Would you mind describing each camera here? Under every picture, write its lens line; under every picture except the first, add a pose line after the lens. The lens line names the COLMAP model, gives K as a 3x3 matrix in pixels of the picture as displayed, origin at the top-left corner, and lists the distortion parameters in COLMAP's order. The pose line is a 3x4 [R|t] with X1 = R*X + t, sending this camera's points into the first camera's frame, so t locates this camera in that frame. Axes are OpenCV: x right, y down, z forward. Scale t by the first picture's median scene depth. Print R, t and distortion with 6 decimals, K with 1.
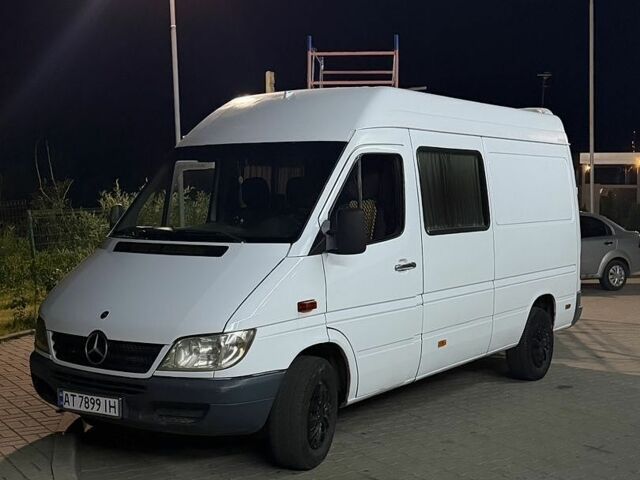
lens RADIAL K [[581.5, 0, 318.8], [0, 581.5, 240.8], [0, 0, 1]] dist [0.078654, 0.000000]
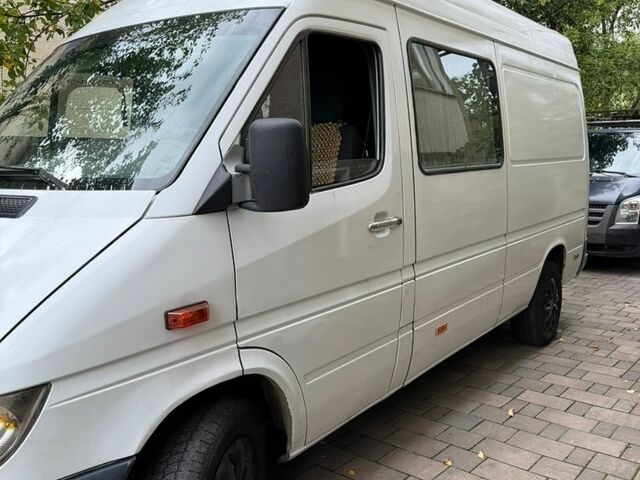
lens RADIAL K [[581.5, 0, 321.9], [0, 581.5, 240.2], [0, 0, 1]] dist [0.078654, 0.000000]
pose [[0.999727, -0.010361, 0.020945, 0.071920], [0.008343, 0.995516, 0.094225, 0.000404], [-0.021828, -0.094025, 0.995331, 0.423841]]
